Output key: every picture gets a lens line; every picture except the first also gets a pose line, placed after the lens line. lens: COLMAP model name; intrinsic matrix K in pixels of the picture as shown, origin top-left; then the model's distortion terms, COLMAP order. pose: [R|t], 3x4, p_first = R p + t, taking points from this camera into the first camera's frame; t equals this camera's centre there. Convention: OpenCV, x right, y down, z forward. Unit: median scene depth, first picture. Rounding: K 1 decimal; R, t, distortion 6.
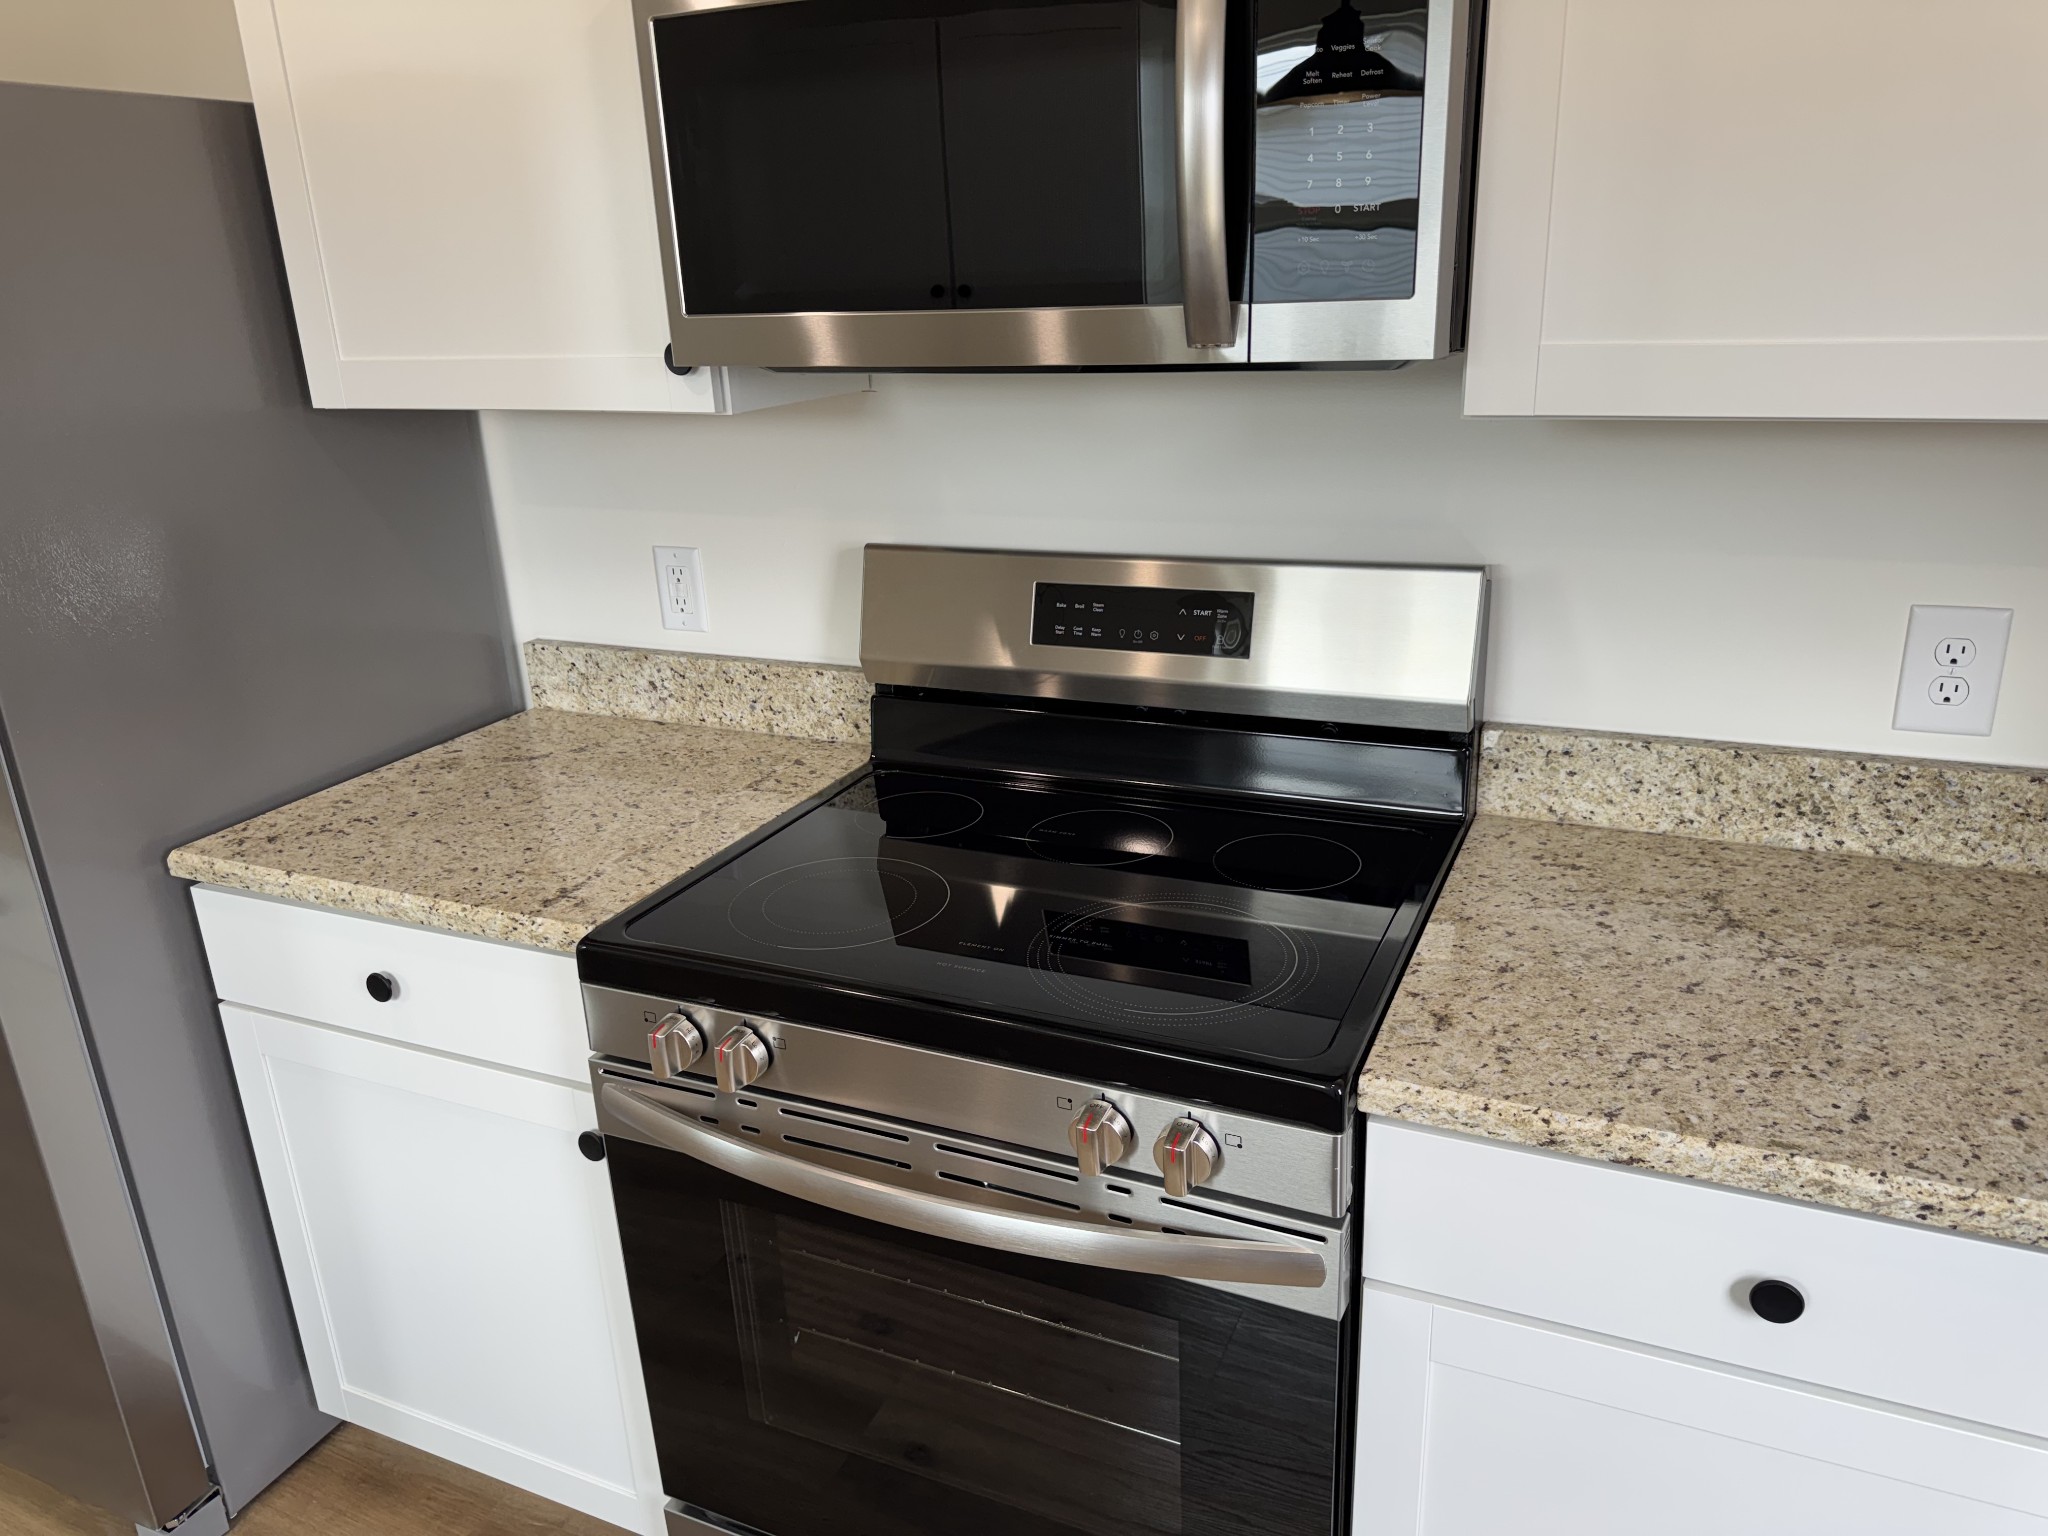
lens RADIAL K [[1455.7, 0, 1024.0], [0, 1455.7, 768.0], [0, 0, 1]] dist [0.025883, -0.036163]
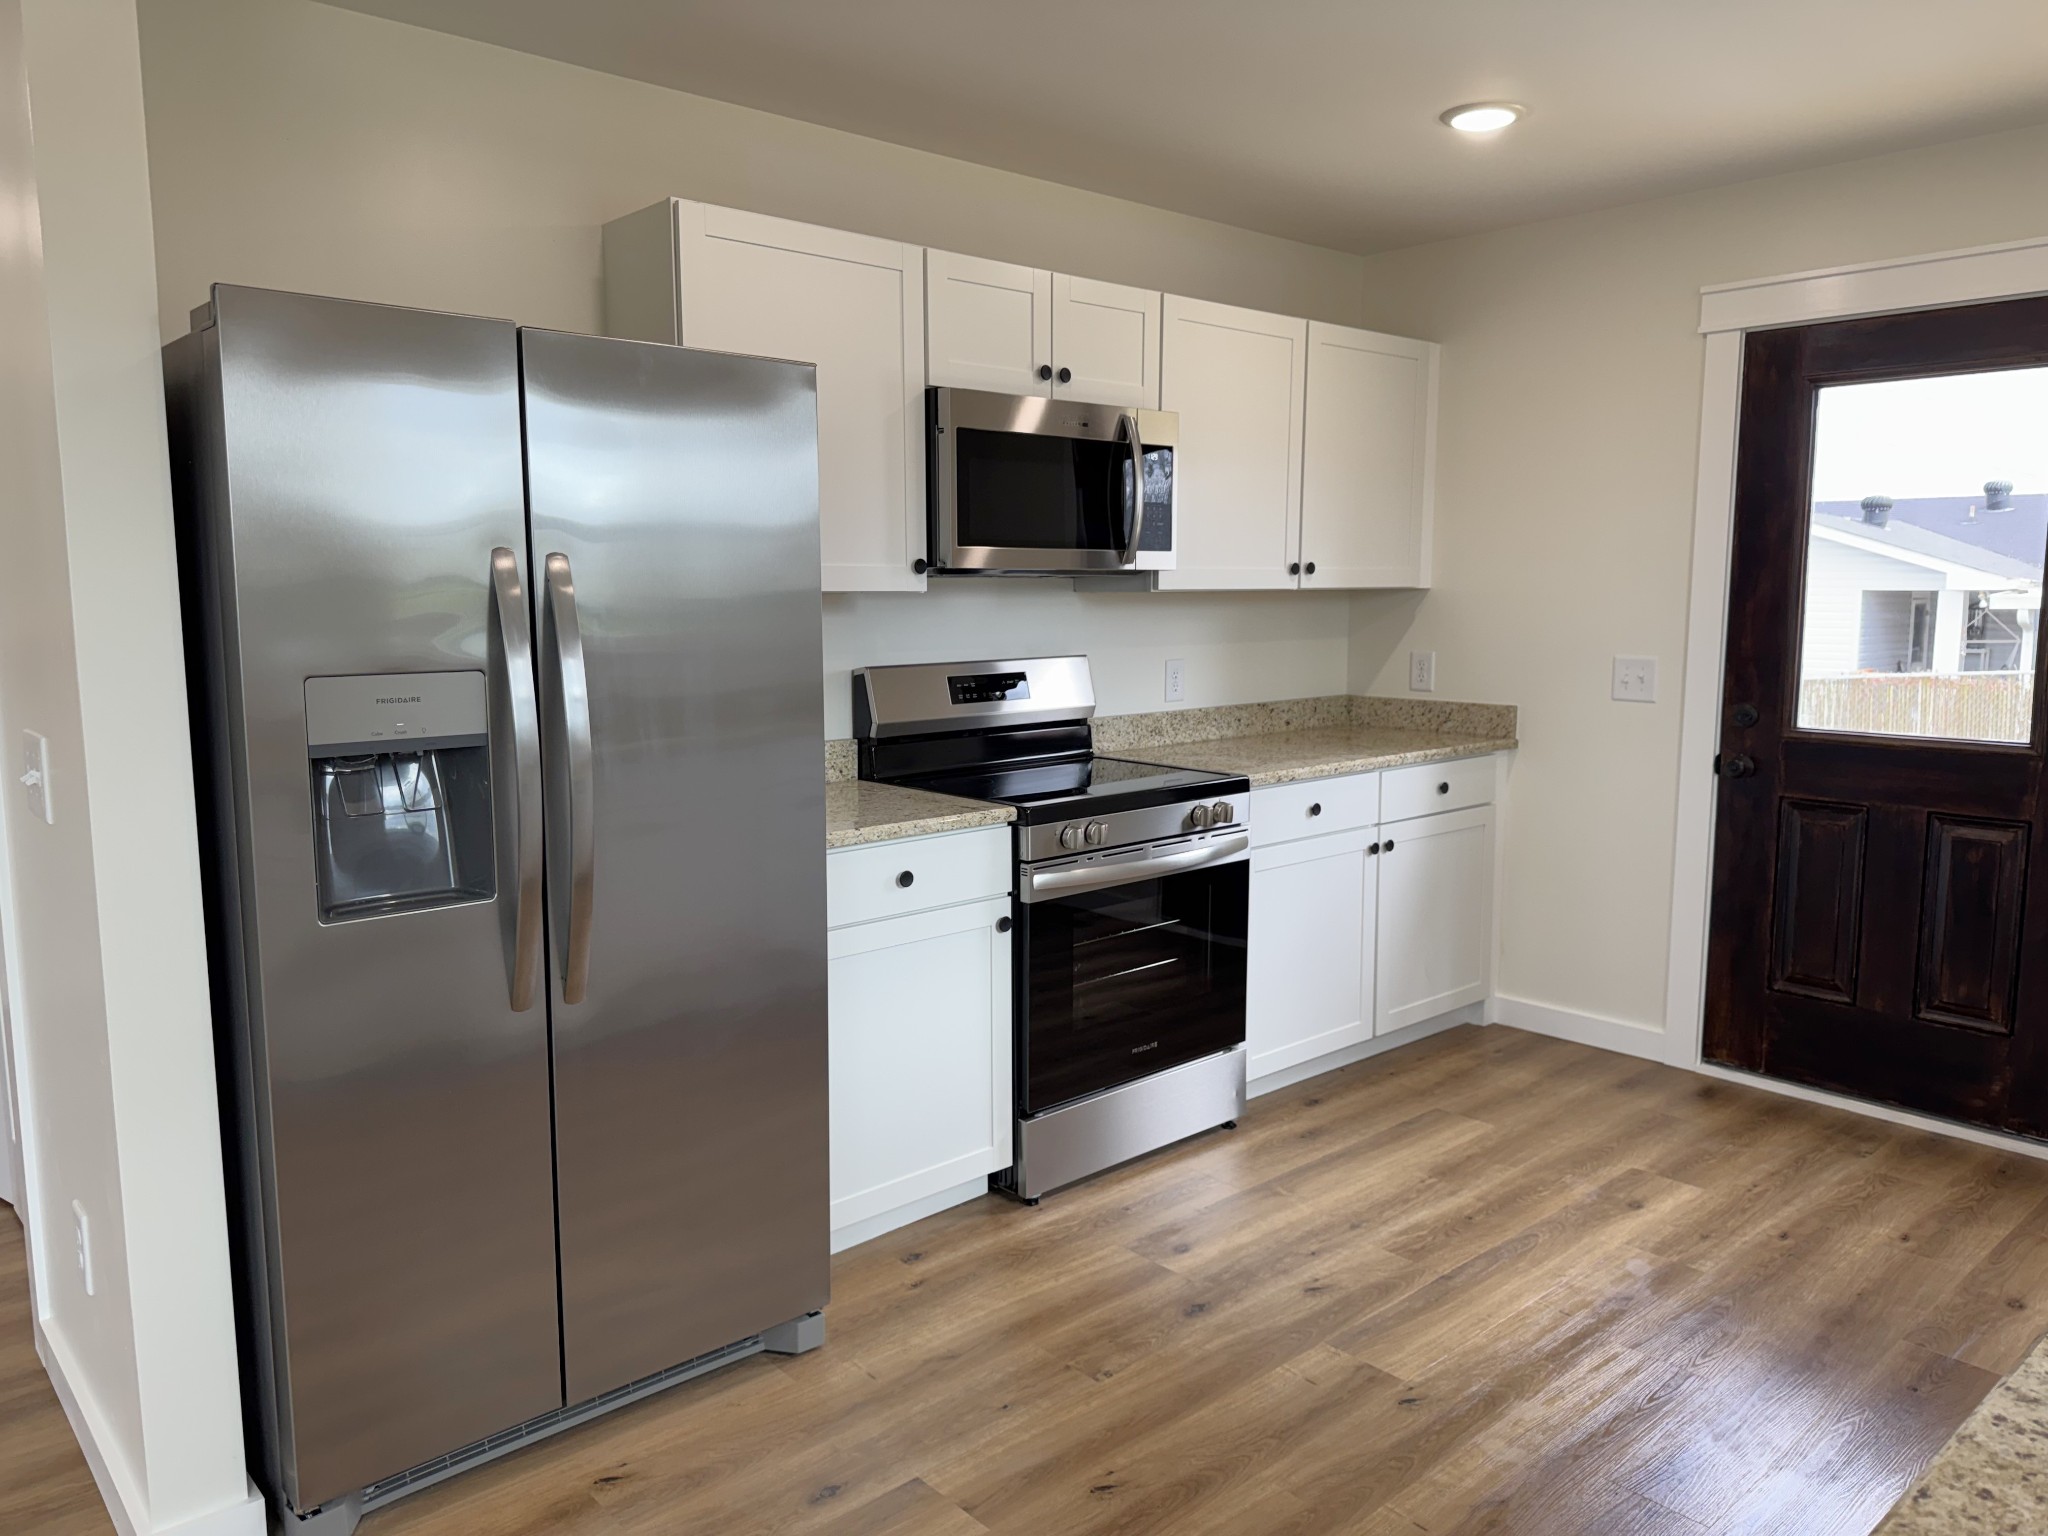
lens RADIAL K [[1433.8, 0, 1024.0], [0, 1433.8, 768.0], [0, 0, 1]] dist [0.086536, -0.109065]
pose [[0.398780, -0.076945, 0.913813, -2.118689], [0.285096, 0.957498, -0.043790, 0.141951], [-0.871605, 0.277986, 0.403768, 0.093634]]
